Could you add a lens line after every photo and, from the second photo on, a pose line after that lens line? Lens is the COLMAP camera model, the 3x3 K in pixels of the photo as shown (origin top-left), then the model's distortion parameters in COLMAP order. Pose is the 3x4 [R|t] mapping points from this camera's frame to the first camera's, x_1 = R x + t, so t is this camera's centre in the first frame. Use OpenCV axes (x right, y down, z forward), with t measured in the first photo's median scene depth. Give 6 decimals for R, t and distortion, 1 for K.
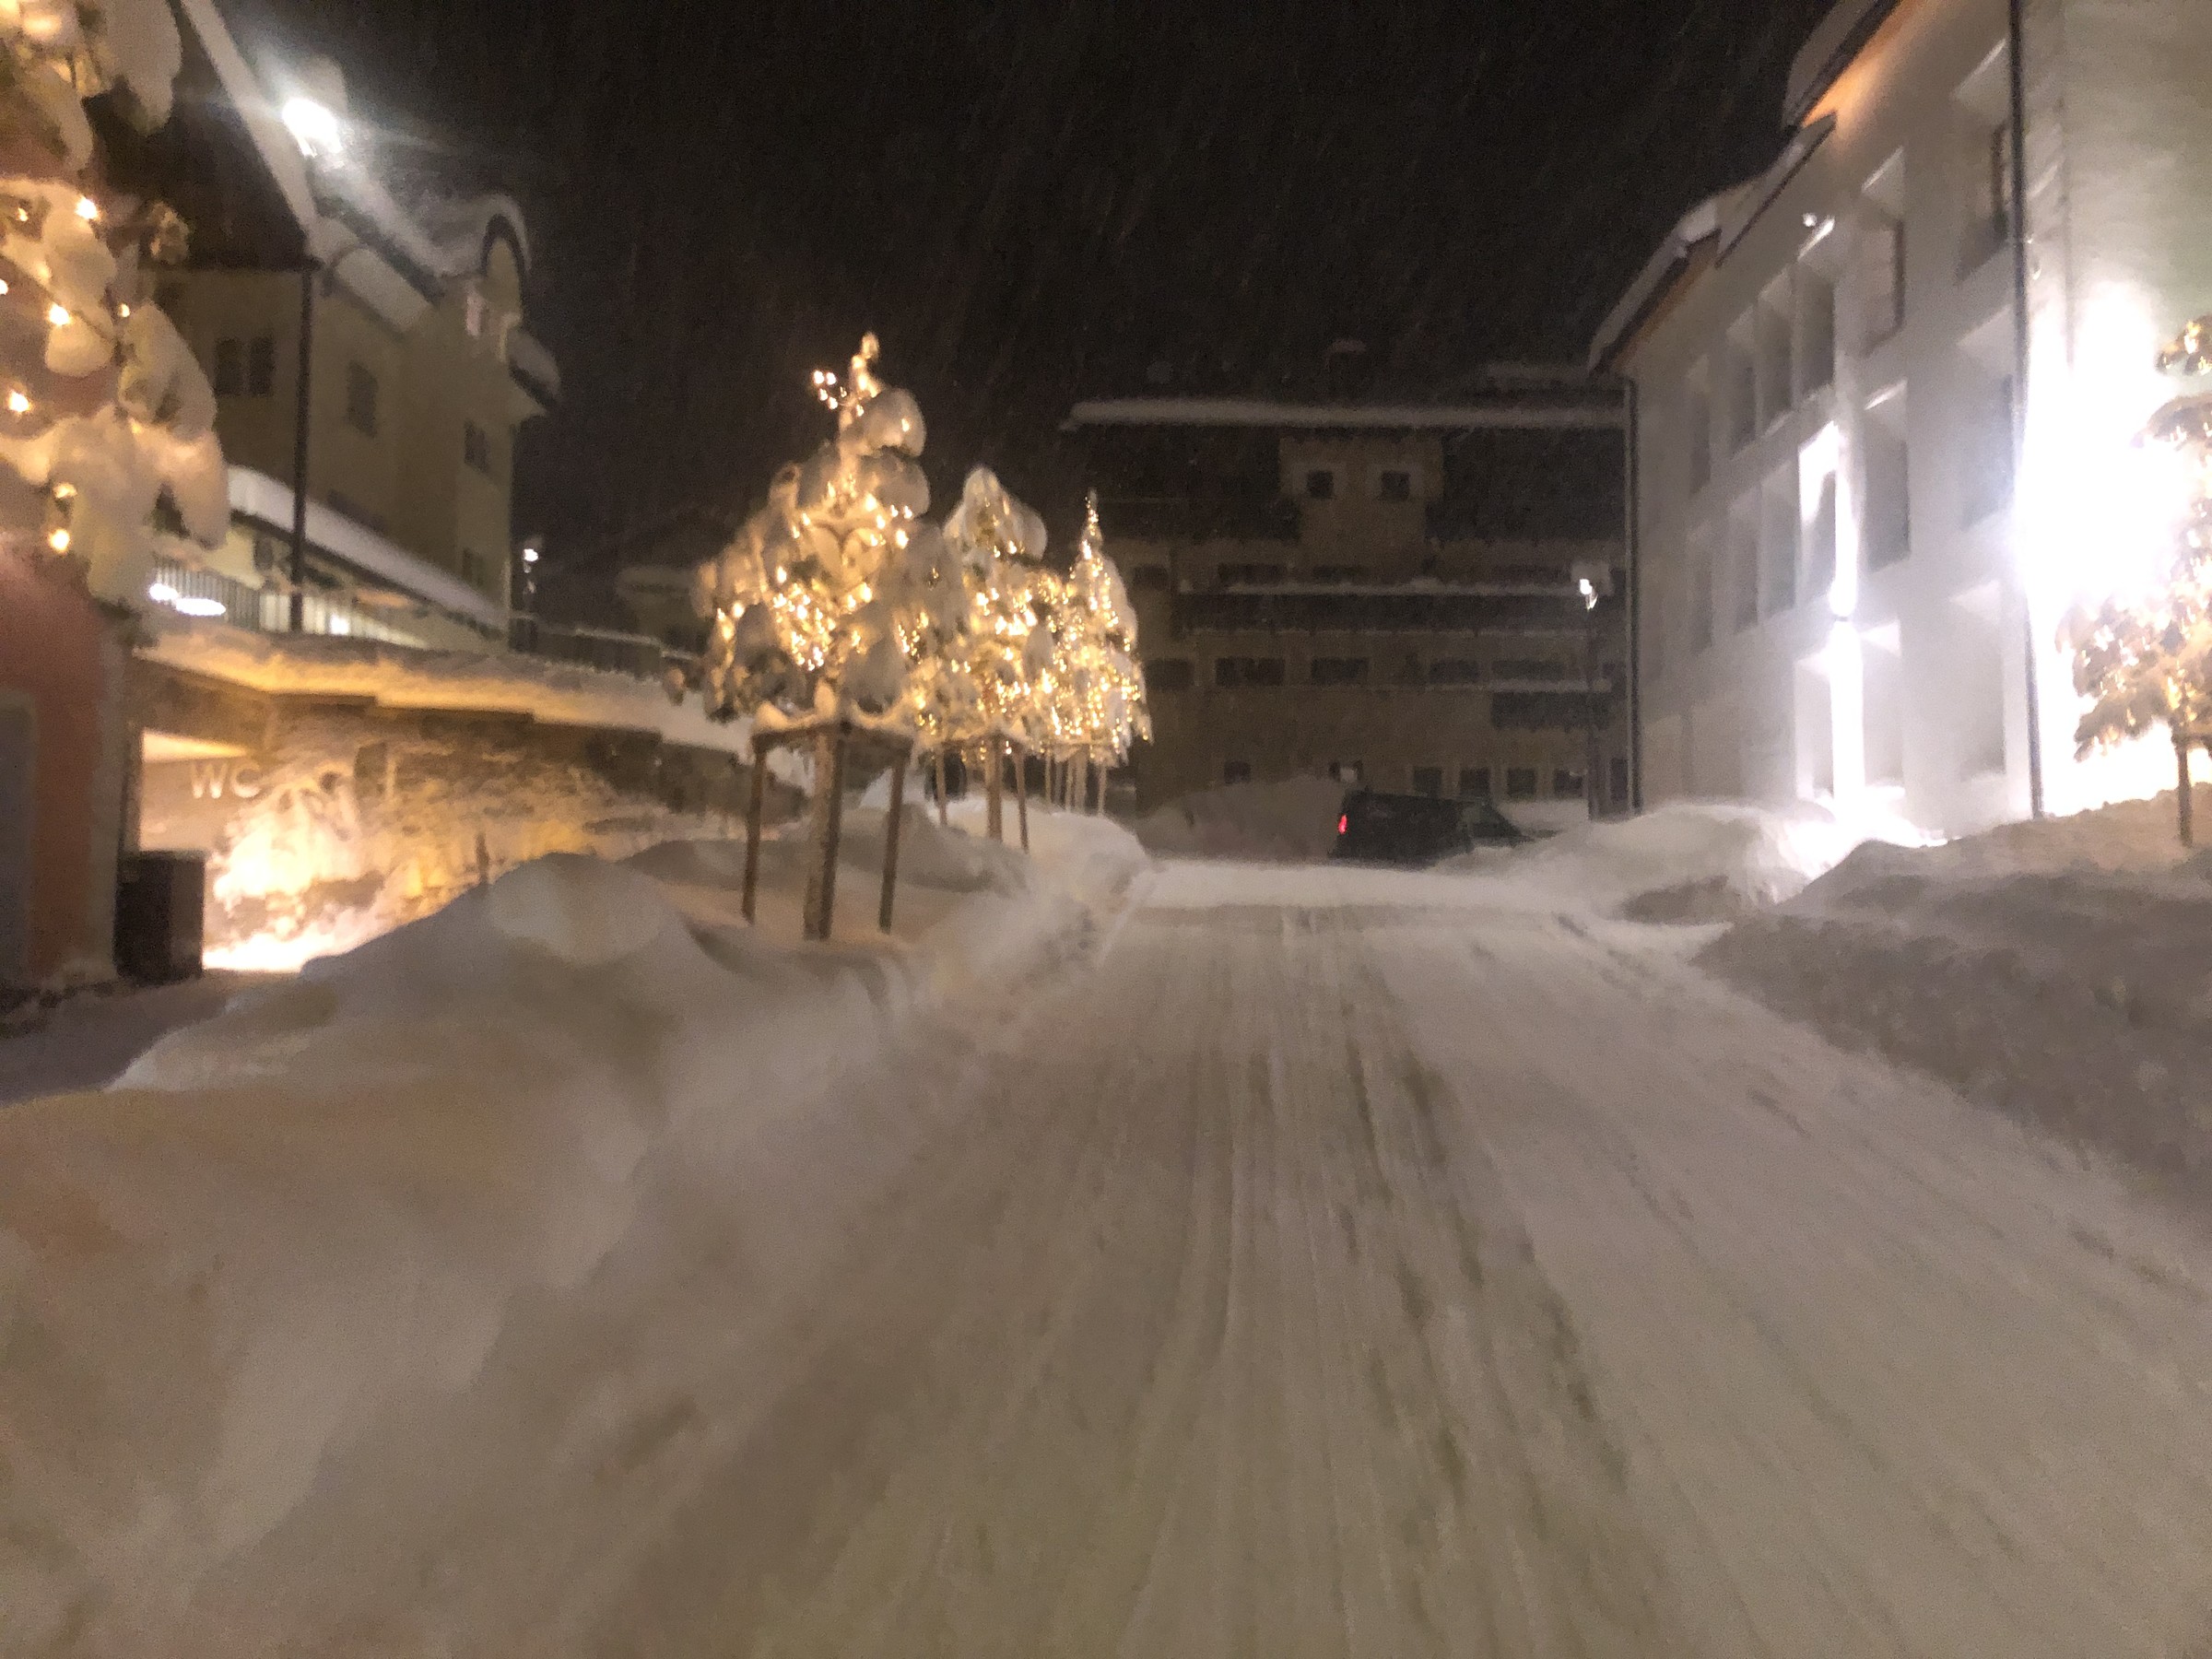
lens RADIAL K [[1909.6, 0, 1050.0], [0, 1909.6, 826.4], [0, 0, 1]] dist [0.031171, -0.082549]
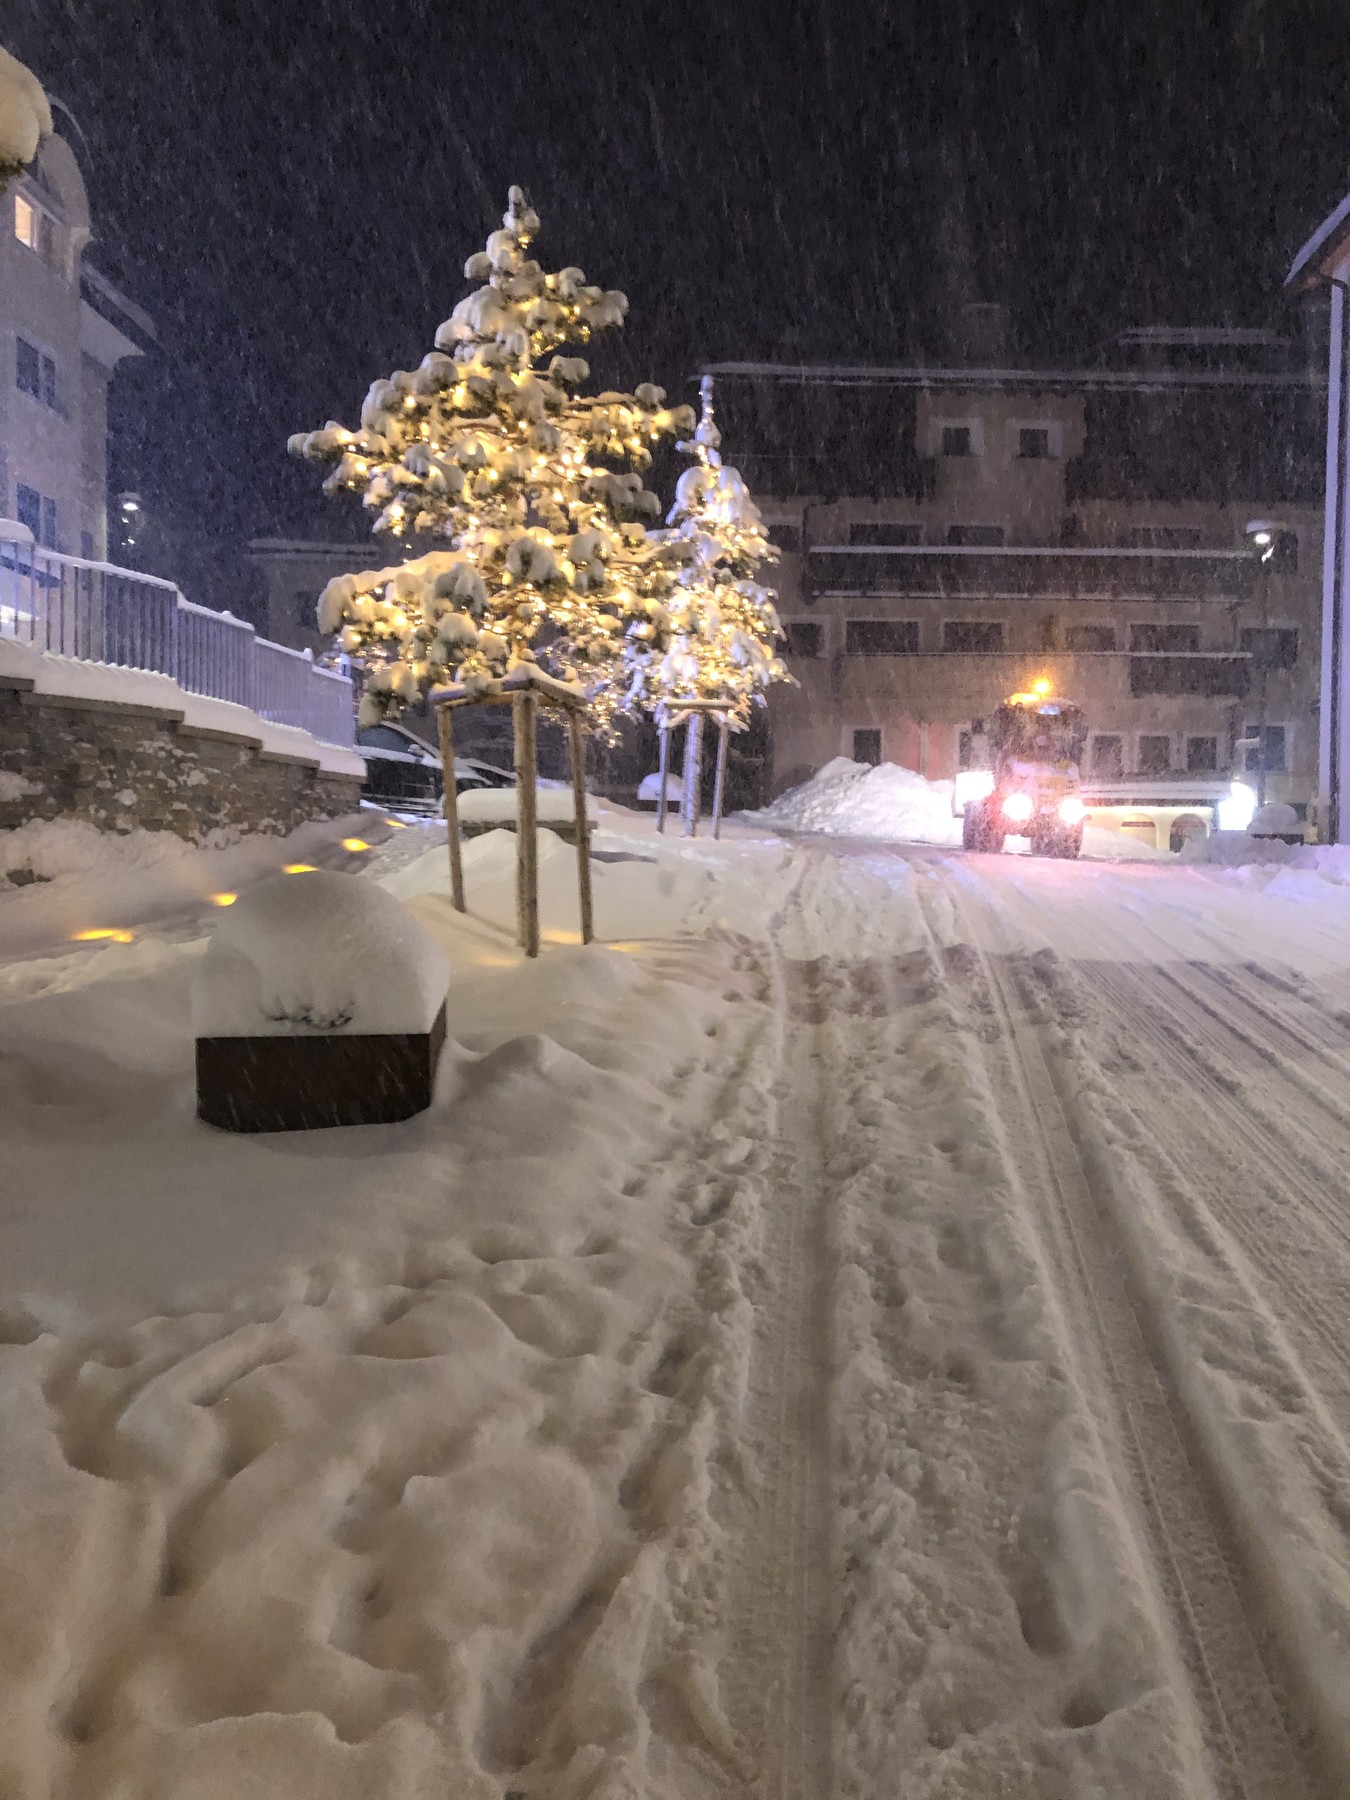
lens RADIAL K [[1553.9, 0, 675.0], [0, 1553.9, 900.0], [0, 0, 1]] dist [0.031171, -0.082549]
pose [[0.999896, 0.006379, -0.012938, 0.012841], [-0.005378, 0.997095, 0.075983, -0.007704], [0.013385, -0.075906, 0.997025, 0.247704]]
